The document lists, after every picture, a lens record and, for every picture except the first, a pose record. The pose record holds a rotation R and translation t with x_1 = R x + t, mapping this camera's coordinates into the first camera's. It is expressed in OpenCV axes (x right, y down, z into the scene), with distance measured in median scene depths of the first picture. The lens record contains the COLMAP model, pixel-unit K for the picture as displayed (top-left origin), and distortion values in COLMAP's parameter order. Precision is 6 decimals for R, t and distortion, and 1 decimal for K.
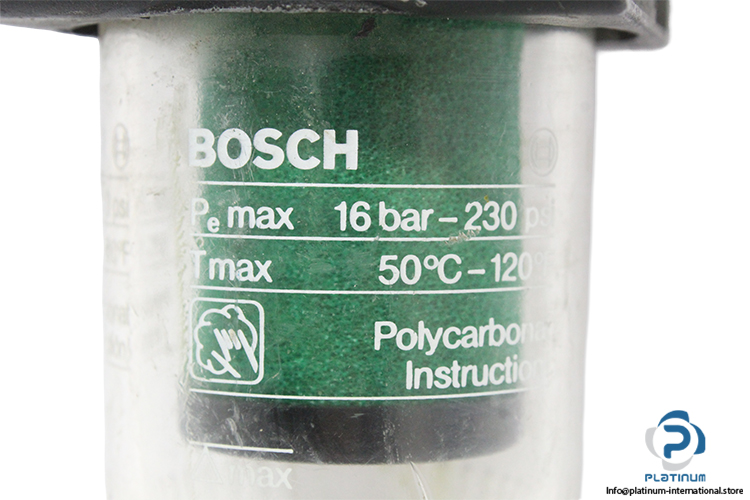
lens RADIAL K [[1921.9, 0, 375.5], [0, 1921.9, 248.6], [0, 0, 1]] dist [-0.052044, 0.000000]
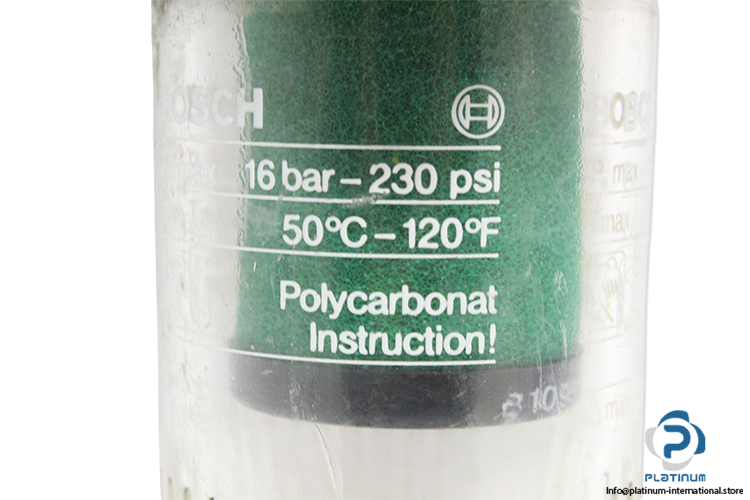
lens RADIAL K [[1921.9, 0, 375.4], [0, 1921.9, 250.9], [0, 0, 1]] dist [-0.052044, 0.000000]
pose [[0.801970, 0.059170, -0.594427, 0.626476], [-0.033097, 0.997955, 0.054684, -0.033411], [0.596447, -0.024181, 0.802288, 0.226245]]
